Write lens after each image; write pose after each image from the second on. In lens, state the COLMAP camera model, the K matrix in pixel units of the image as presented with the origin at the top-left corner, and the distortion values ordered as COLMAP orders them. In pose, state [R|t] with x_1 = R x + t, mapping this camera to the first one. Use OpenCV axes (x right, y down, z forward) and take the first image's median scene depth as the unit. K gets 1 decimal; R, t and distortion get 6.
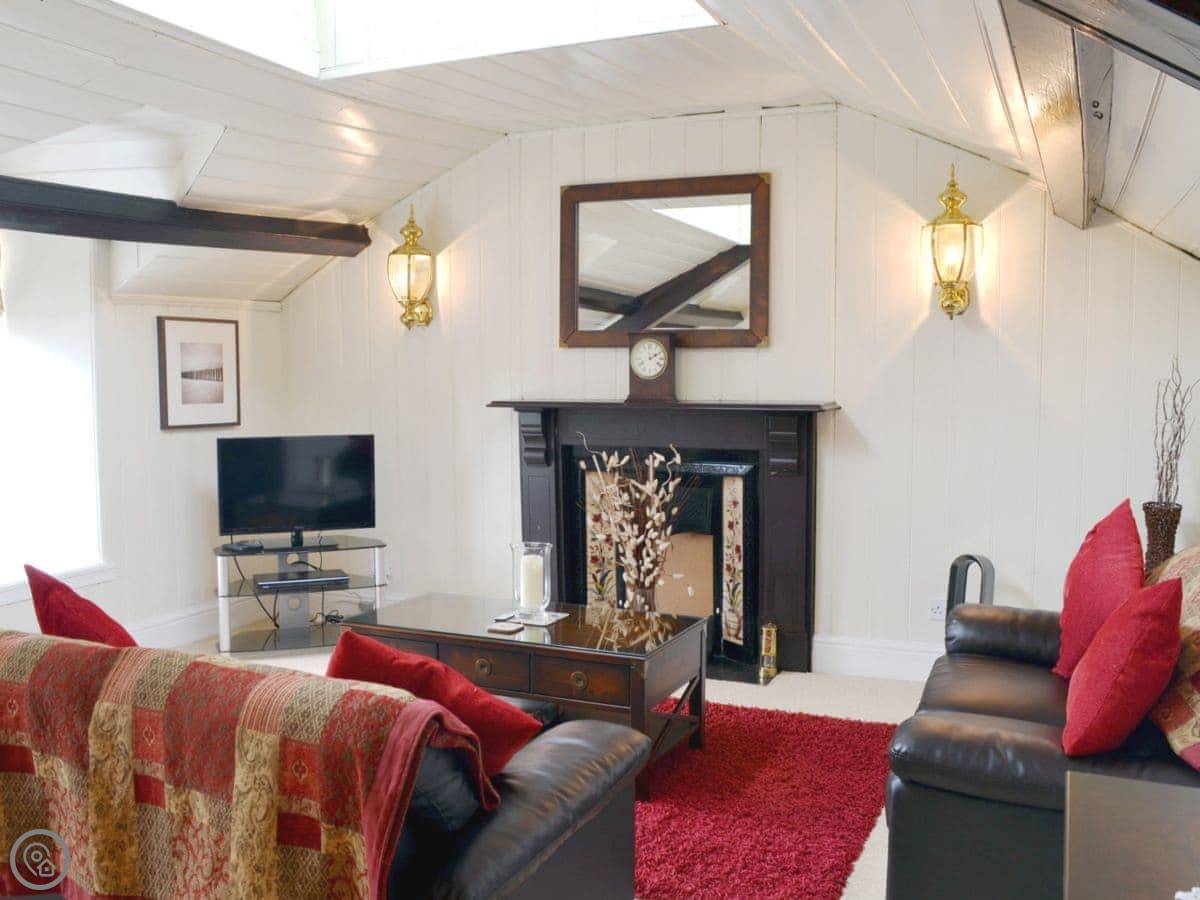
lens RADIAL K [[1159.2, 0, 599.4], [0, 1159.2, 386.0], [0, 0, 1]] dist [0.017743, 0.030088]
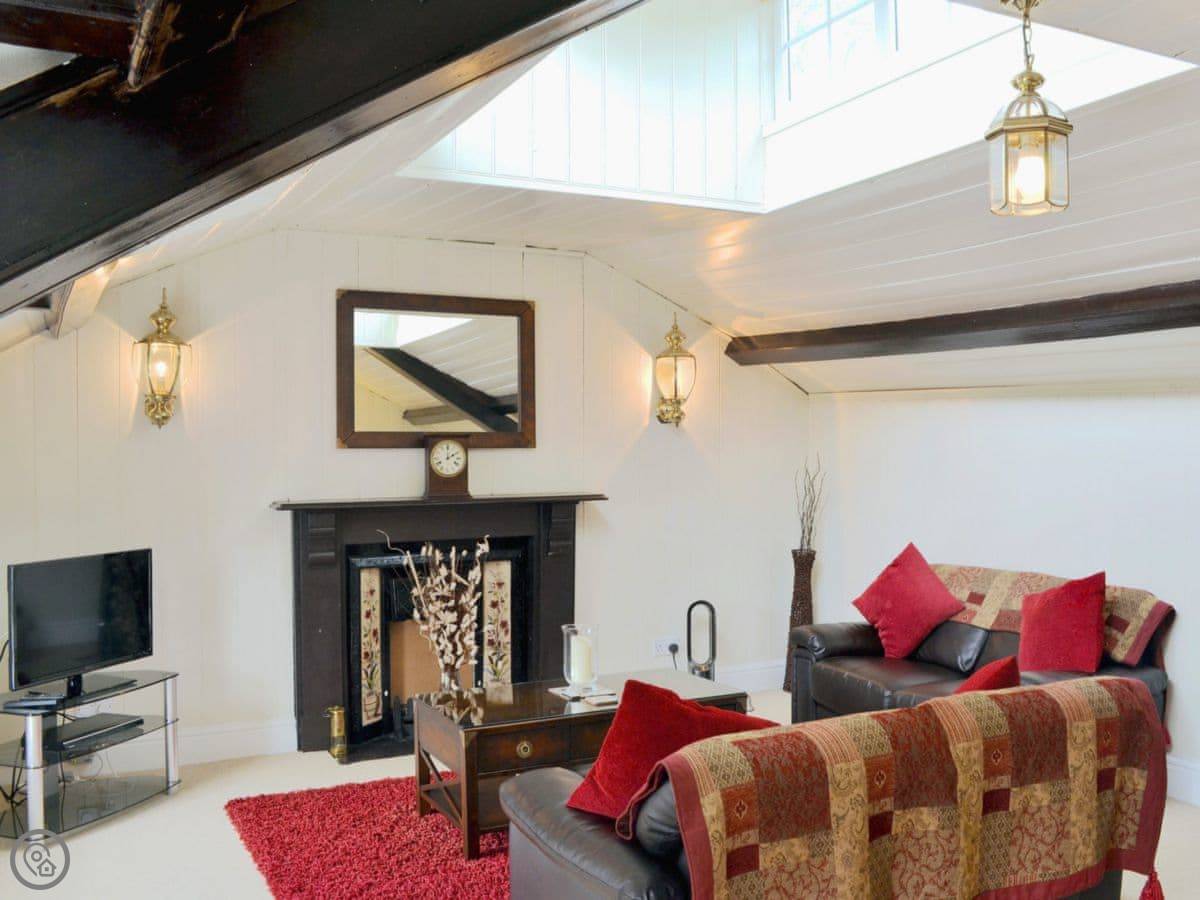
lens RADIAL K [[1048.4, 0, 600.0], [0, 1048.4, 450.0], [0, 0, 1]] dist [-0.159146, 0.101163]
pose [[0.619843, 0.001990, 0.784723, -0.633407], [0.030463, 0.999182, -0.026597, -0.001105], [-0.784134, 0.040391, 0.619275, 0.284247]]
